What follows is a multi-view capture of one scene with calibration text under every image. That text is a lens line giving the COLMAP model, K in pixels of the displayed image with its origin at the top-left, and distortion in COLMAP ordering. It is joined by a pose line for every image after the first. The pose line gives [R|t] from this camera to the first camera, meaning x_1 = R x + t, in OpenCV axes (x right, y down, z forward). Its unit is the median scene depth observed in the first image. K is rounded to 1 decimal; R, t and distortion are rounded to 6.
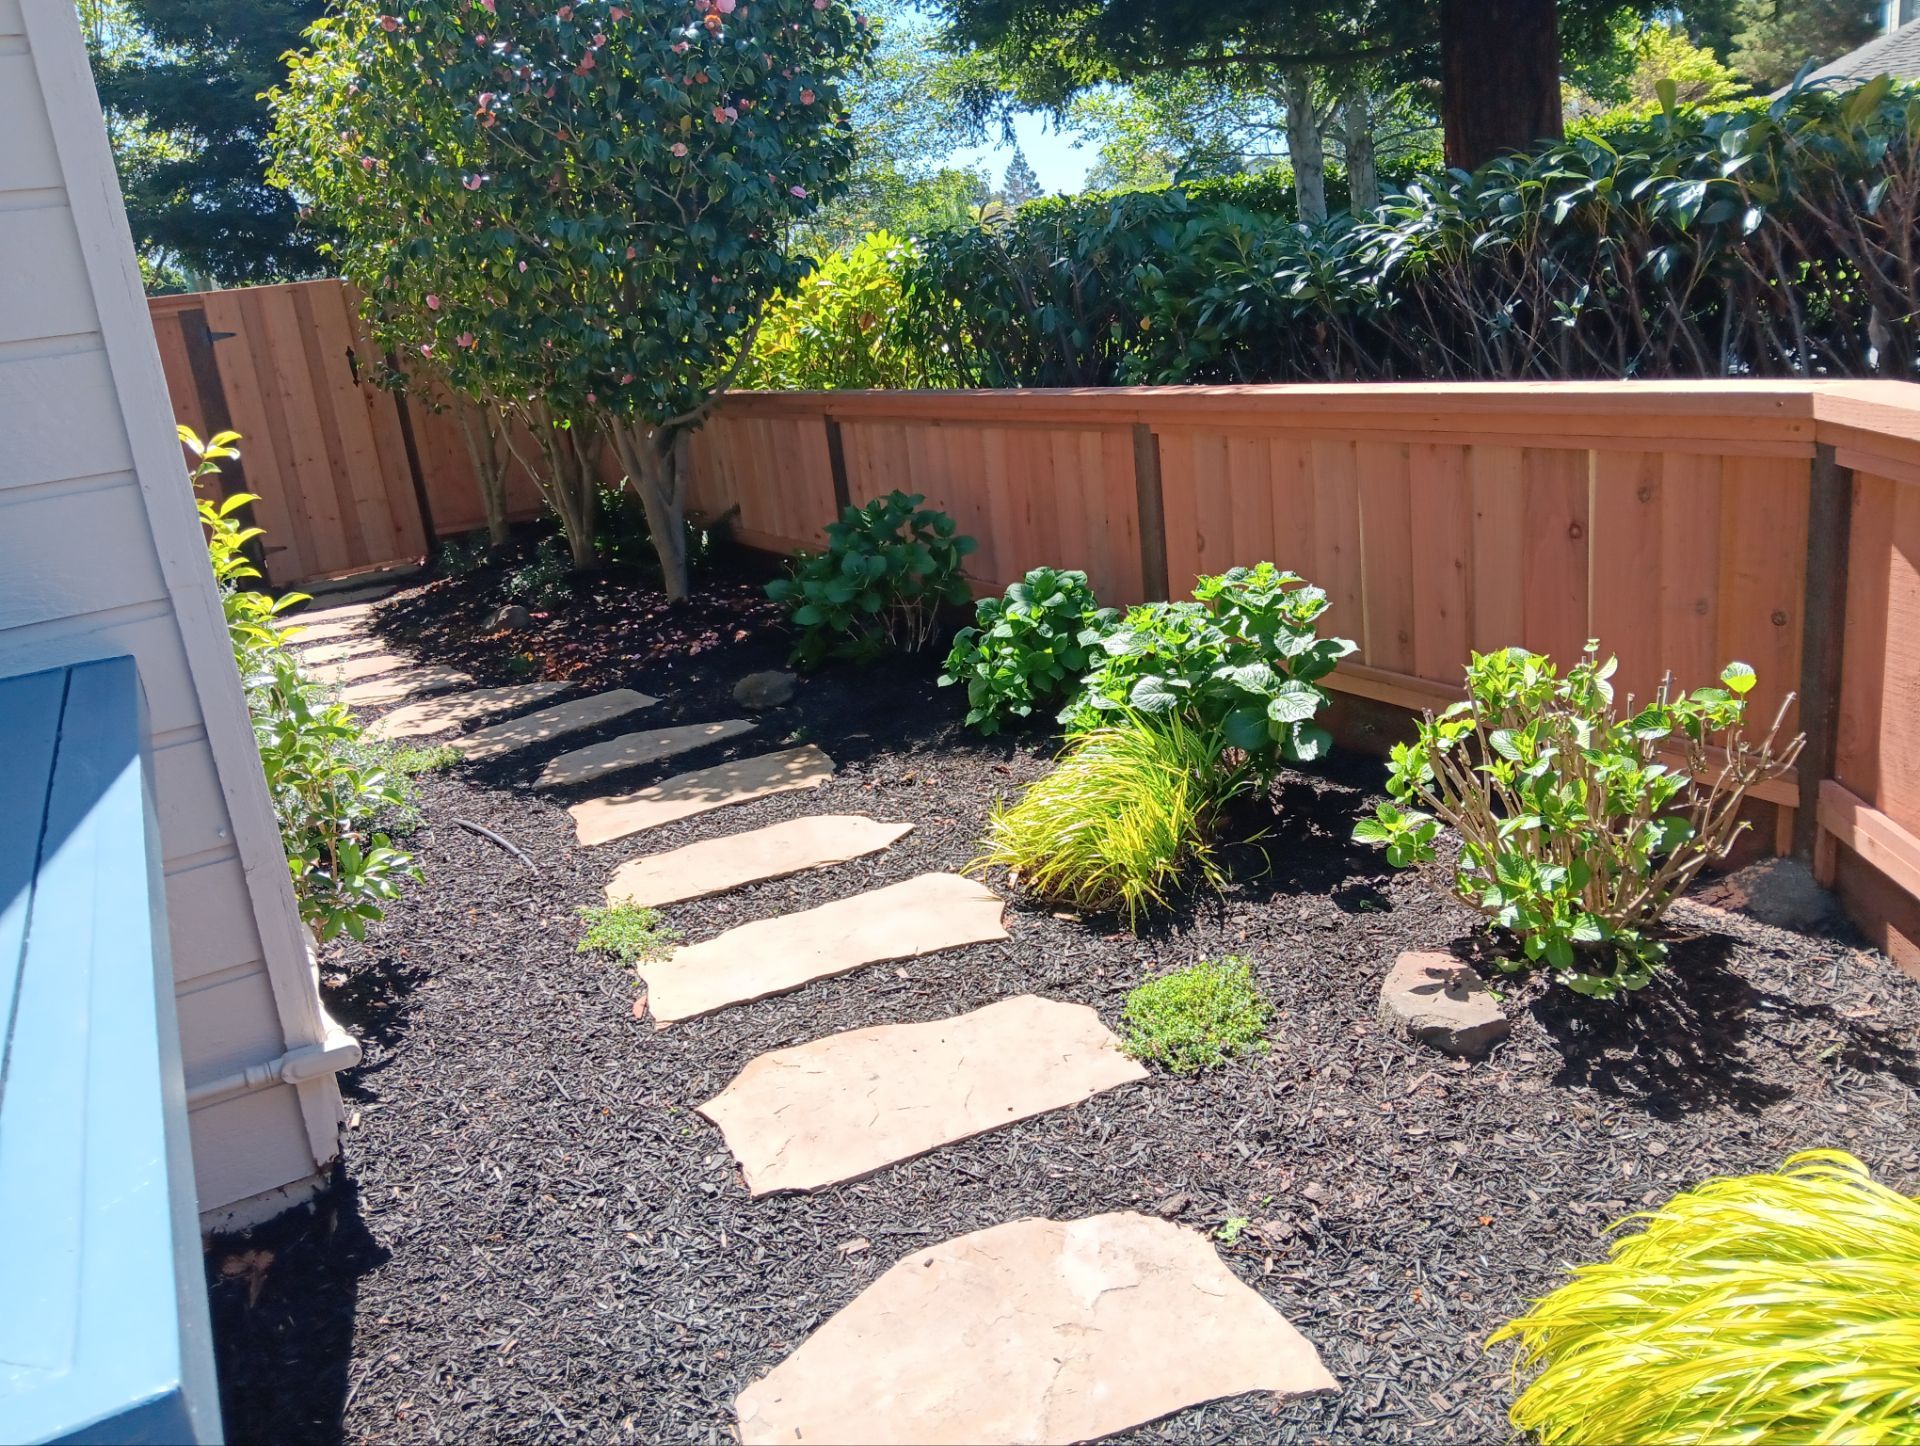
lens RADIAL K [[1494.8, 0, 973.7], [0, 1494.8, 729.1], [0, 0, 1]] dist [0.056234, -0.118667]
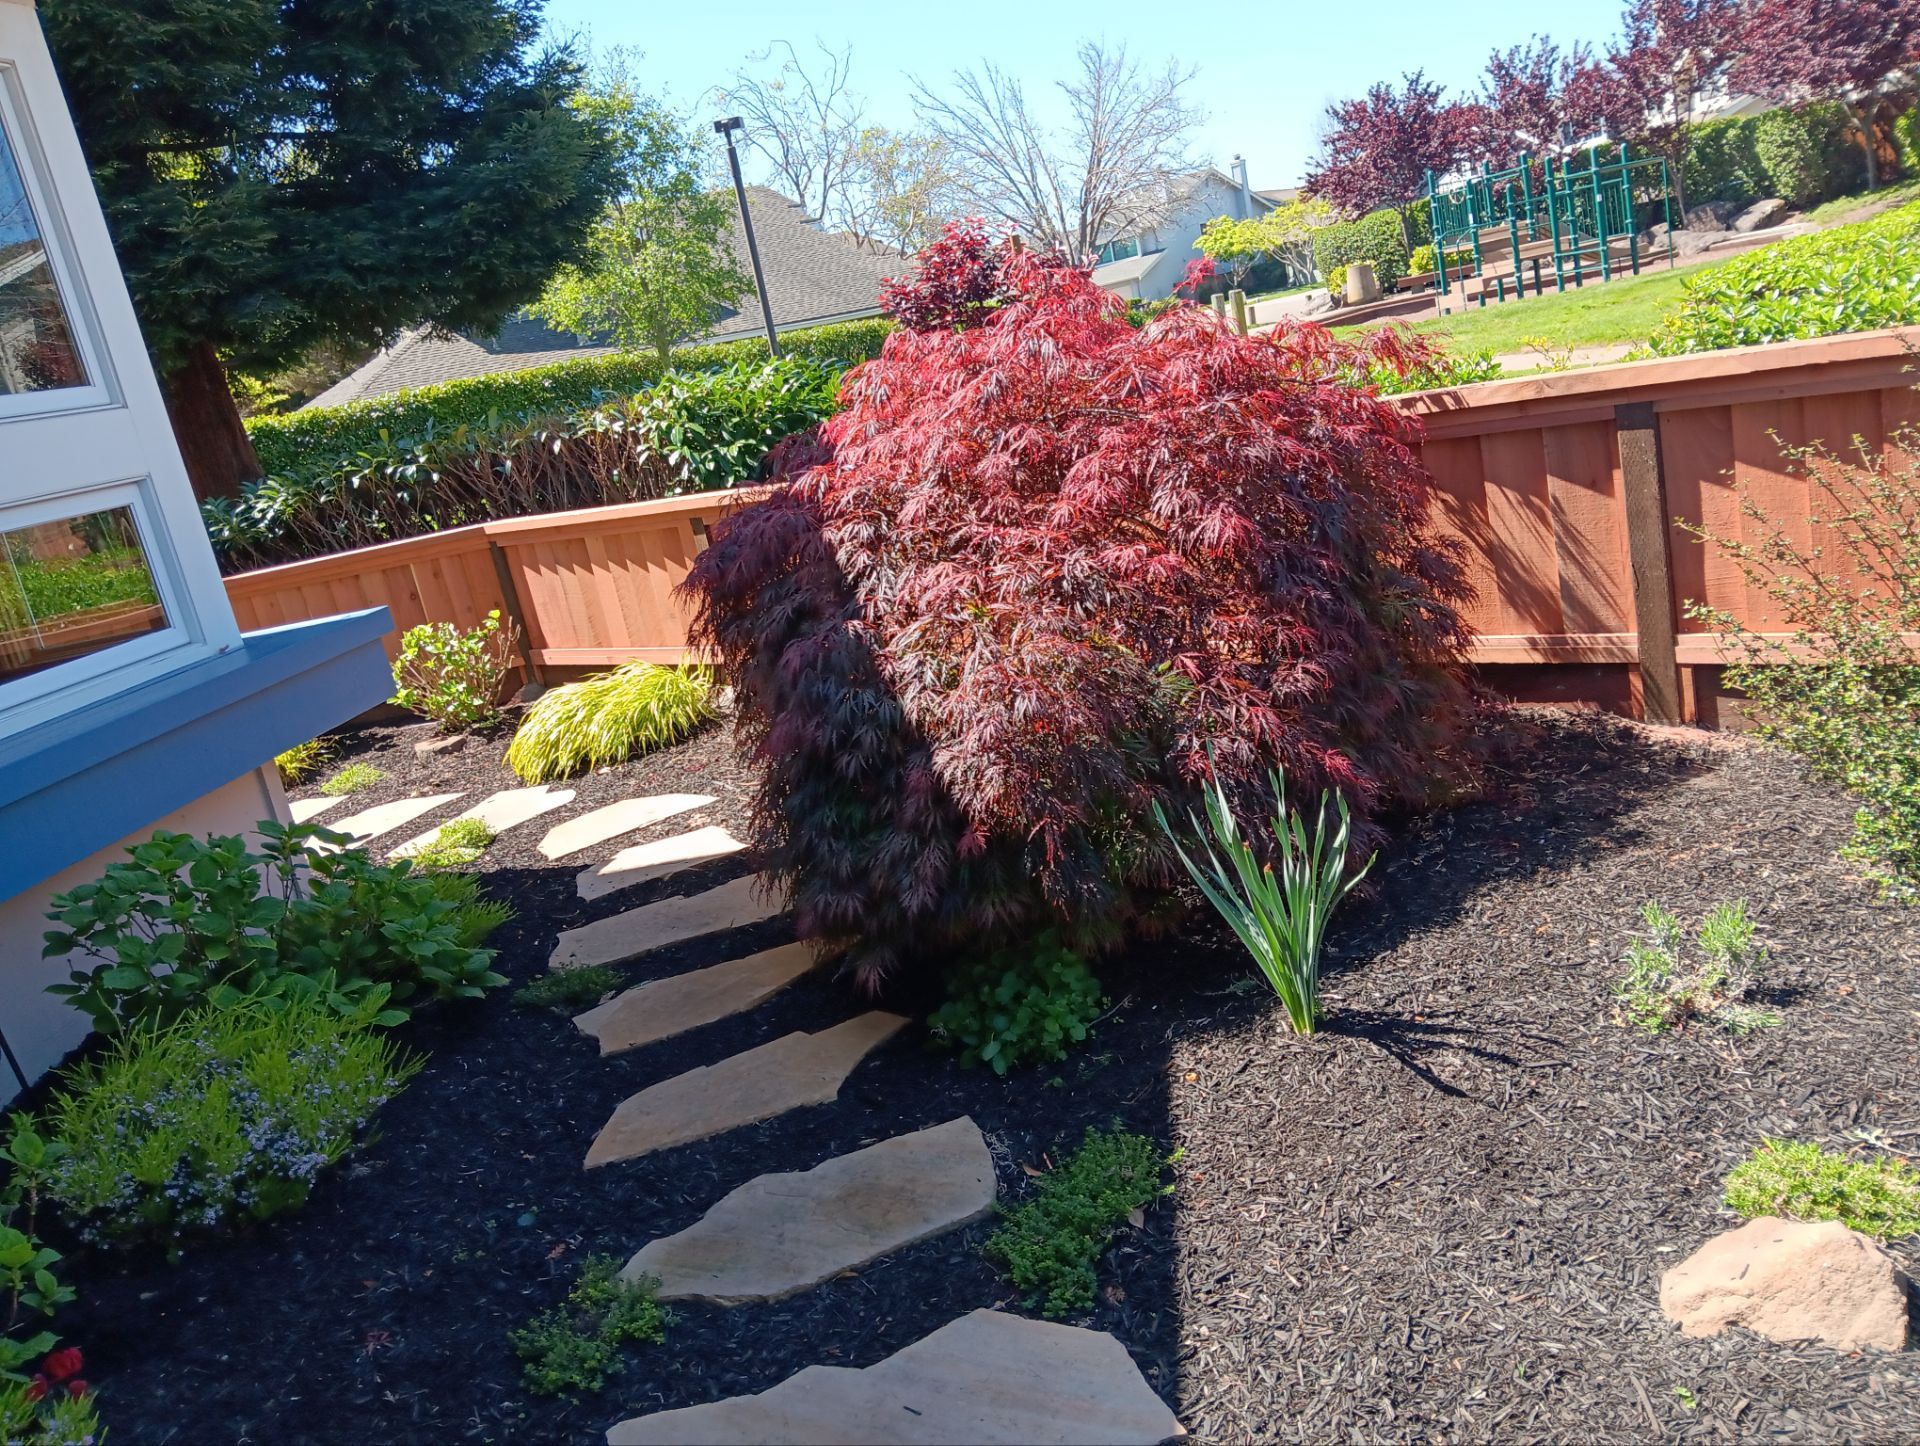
lens RADIAL K [[1494.8, 0, 973.7], [0, 1494.8, 729.1], [0, 0, 1]] dist [0.056234, -0.118667]
pose [[0.636546, -0.210961, 0.741825, -0.946805], [0.348355, 0.936799, -0.032508, 0.498881], [-0.688083, 0.279111, 0.669805, -1.319428]]
